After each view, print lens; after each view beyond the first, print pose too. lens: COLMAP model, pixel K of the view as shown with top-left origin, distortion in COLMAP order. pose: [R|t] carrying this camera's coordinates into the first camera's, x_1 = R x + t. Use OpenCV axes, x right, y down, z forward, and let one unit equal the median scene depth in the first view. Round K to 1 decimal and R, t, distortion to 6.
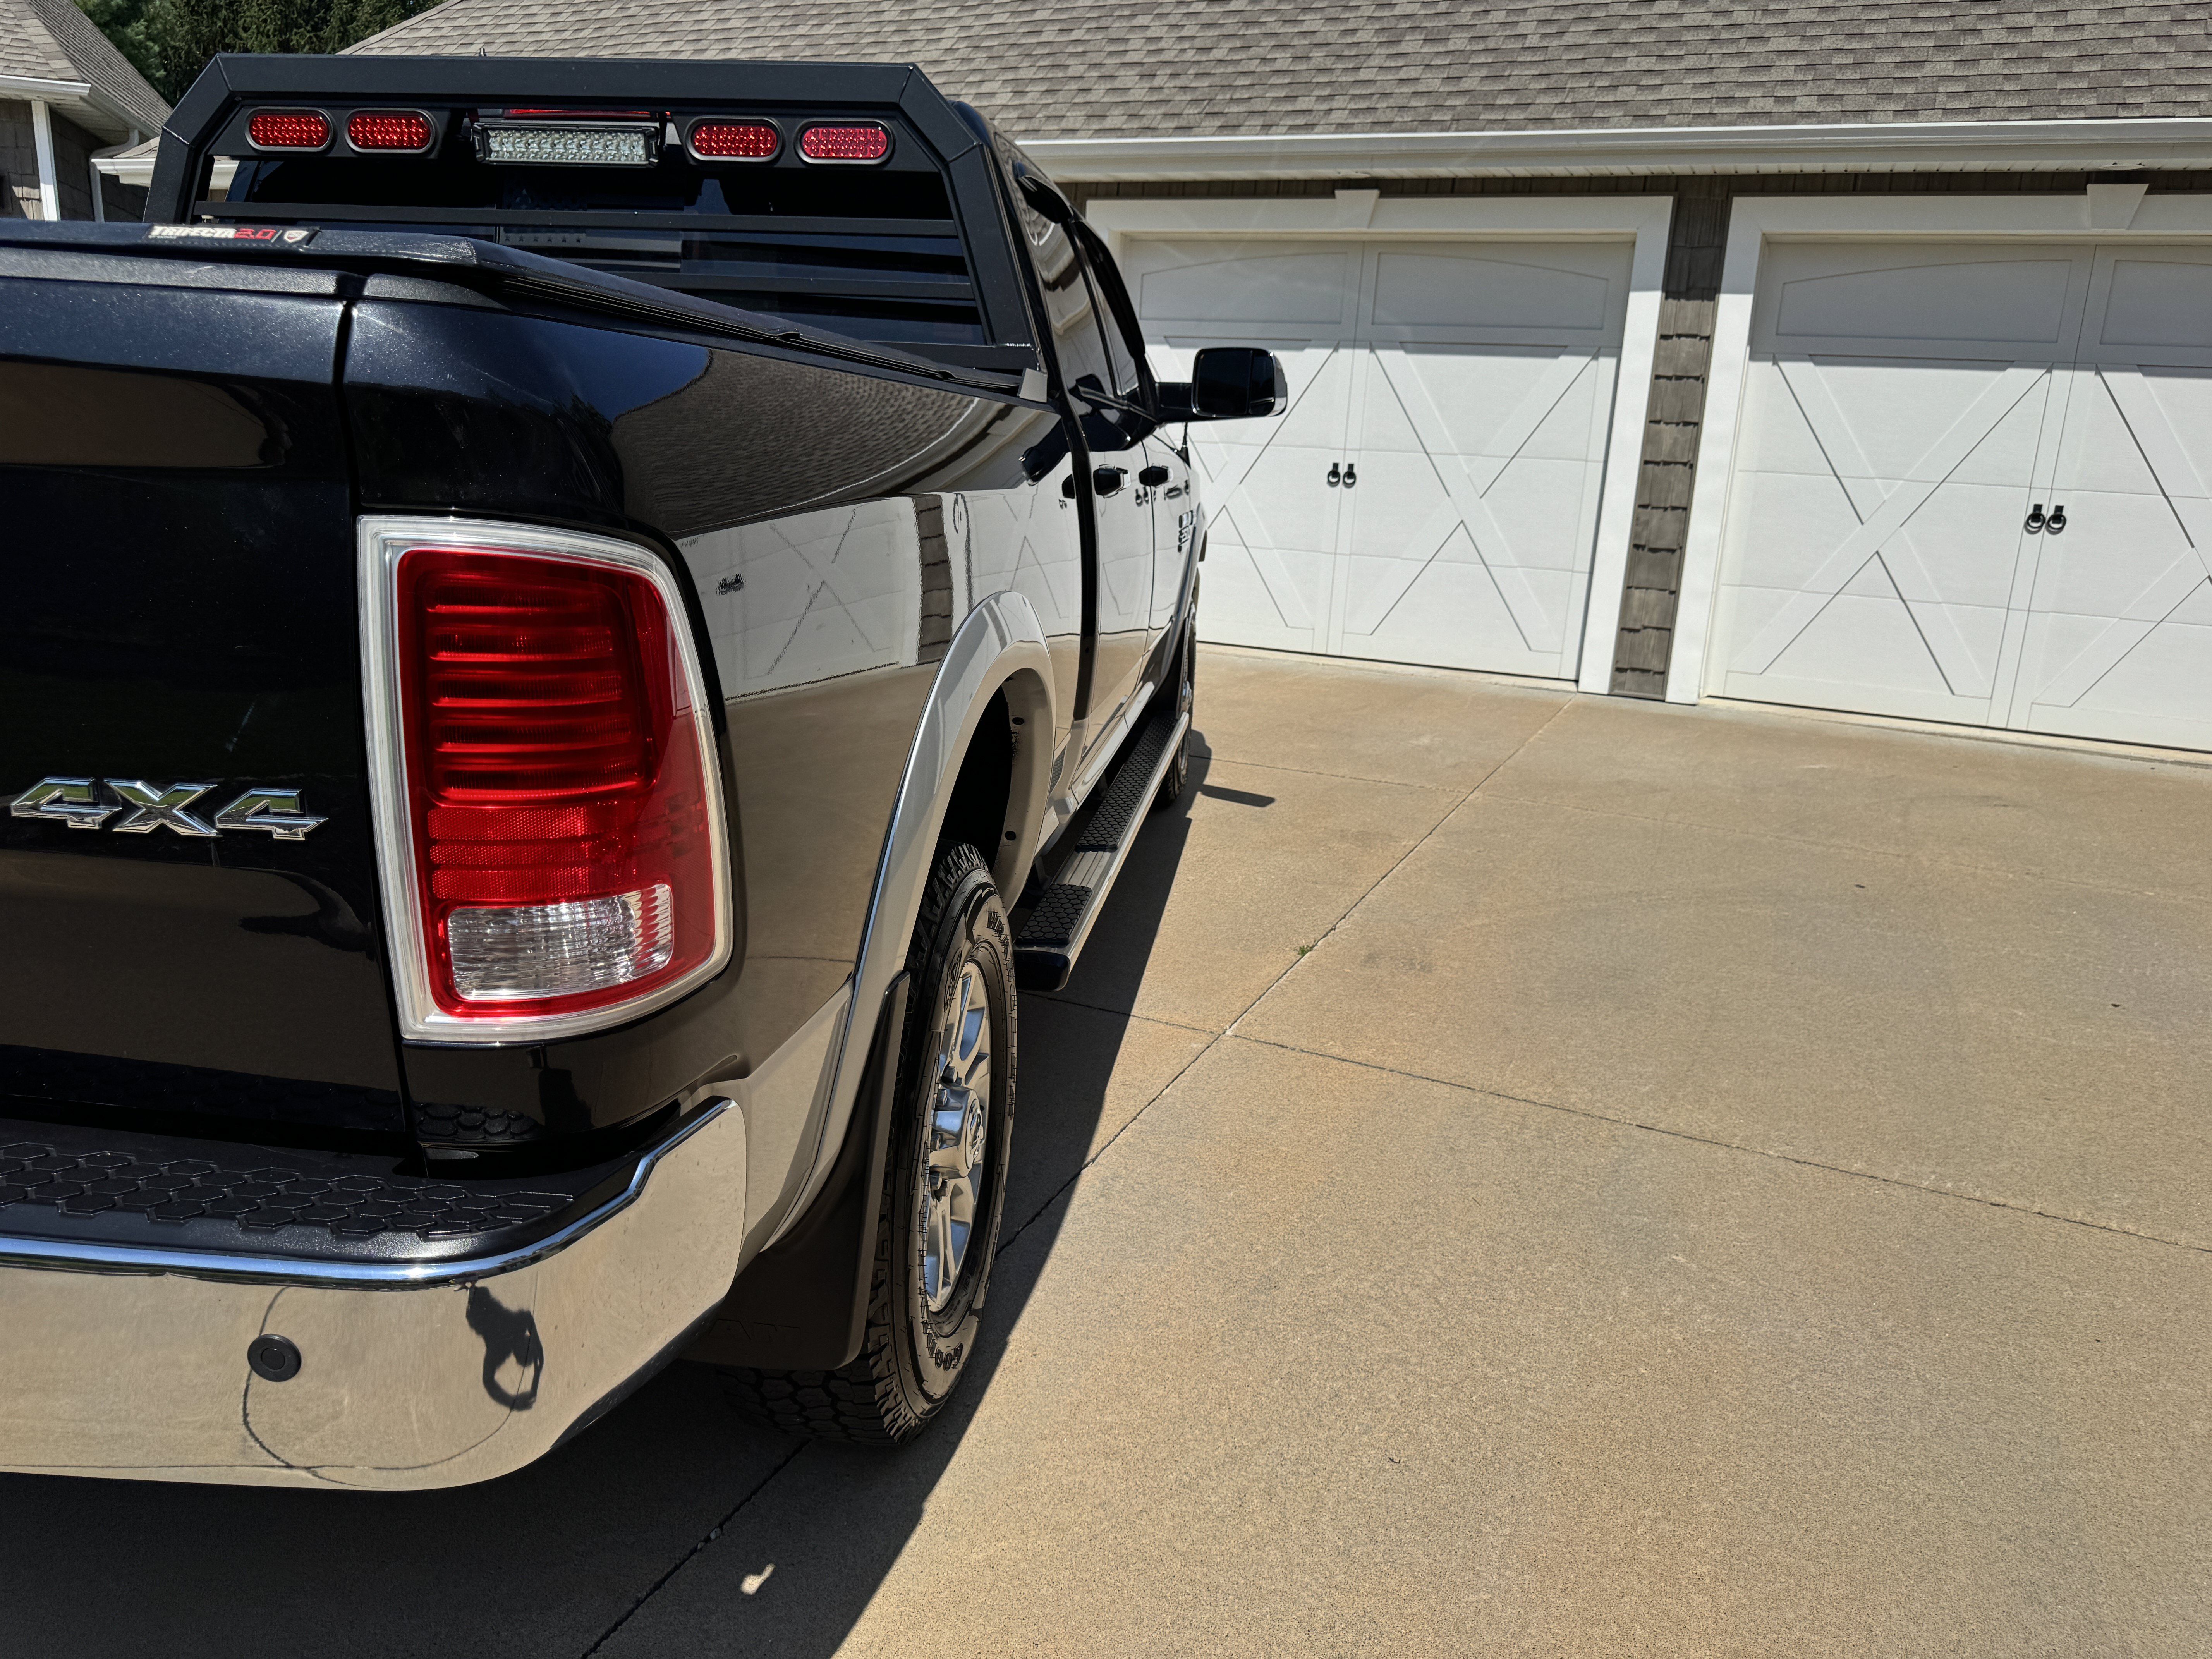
lens RADIAL K [[1580.8, 0, 1105.6], [0, 1580.8, 834.8], [0, 0, 1]] dist [0.005062, 0.000945]
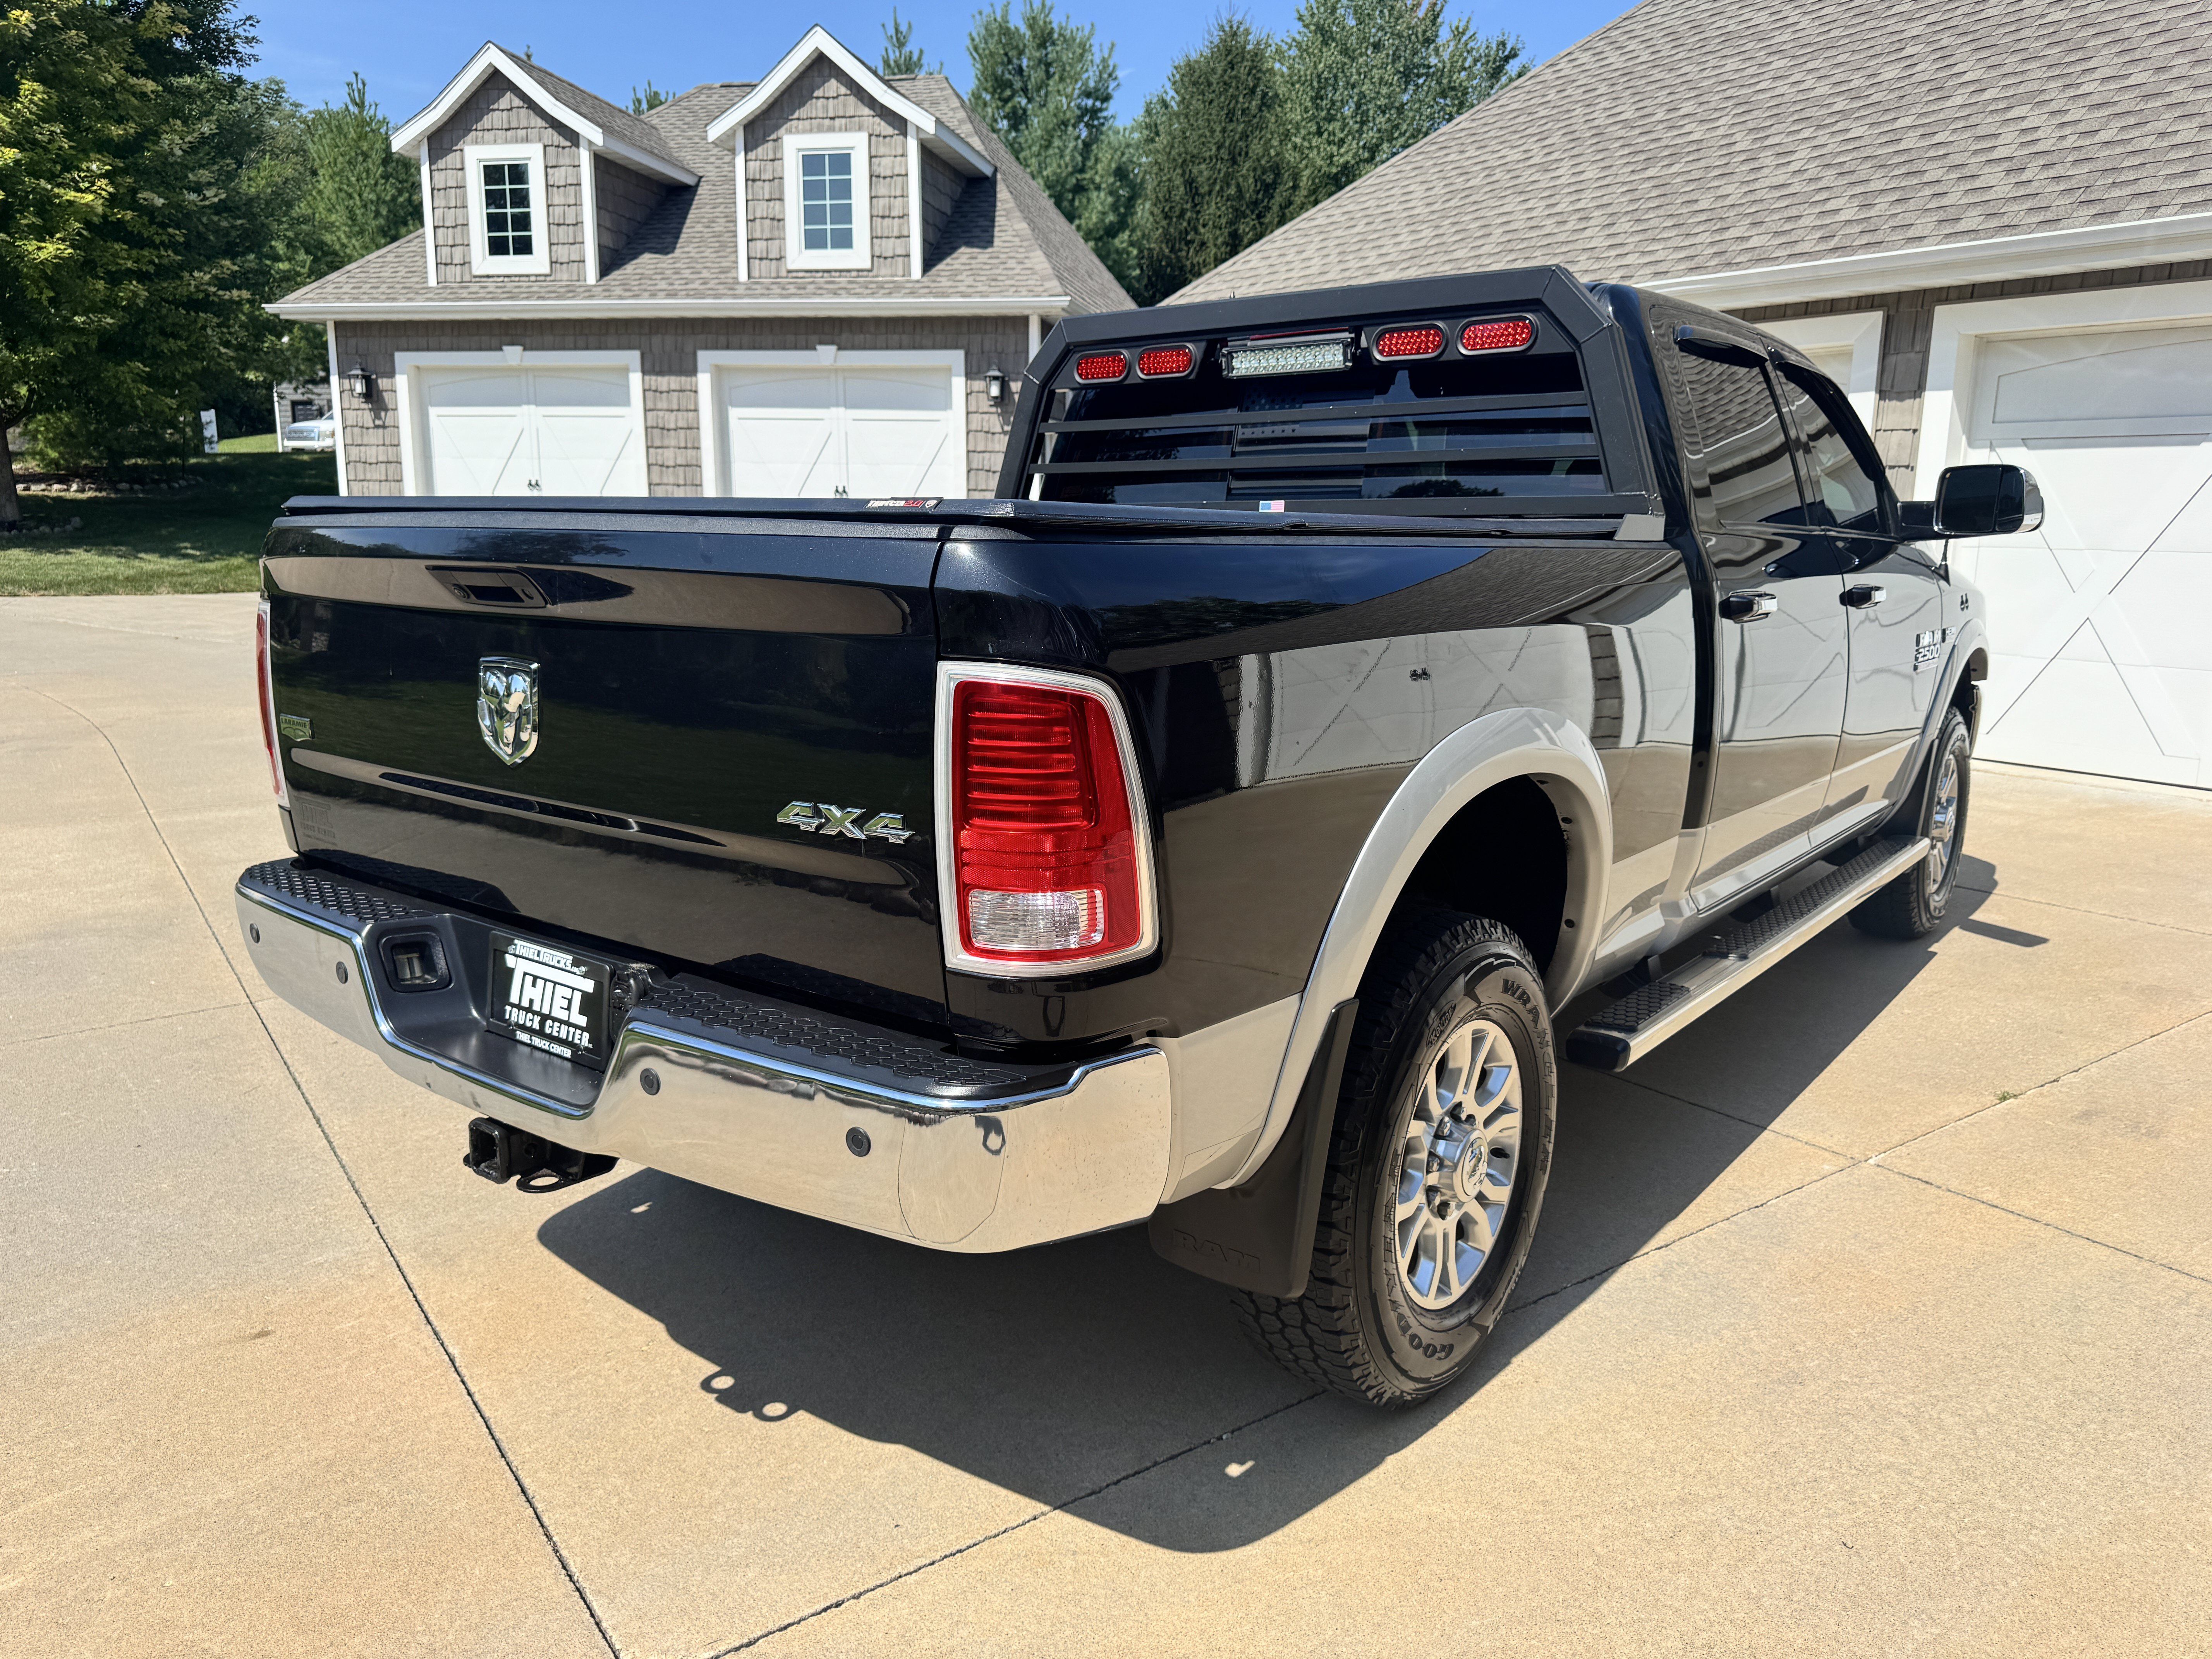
lens RADIAL K [[1563.7, 0, 1104.5], [0, 1563.7, 816.5], [0, 0, 1]] dist [0.008425, -0.013862]
pose [[0.866899, 0.050314, -0.495938, 0.173095], [-0.091642, 0.994022, -0.059344, 0.017892], [0.489987, 0.096895, 0.866328, -0.123799]]
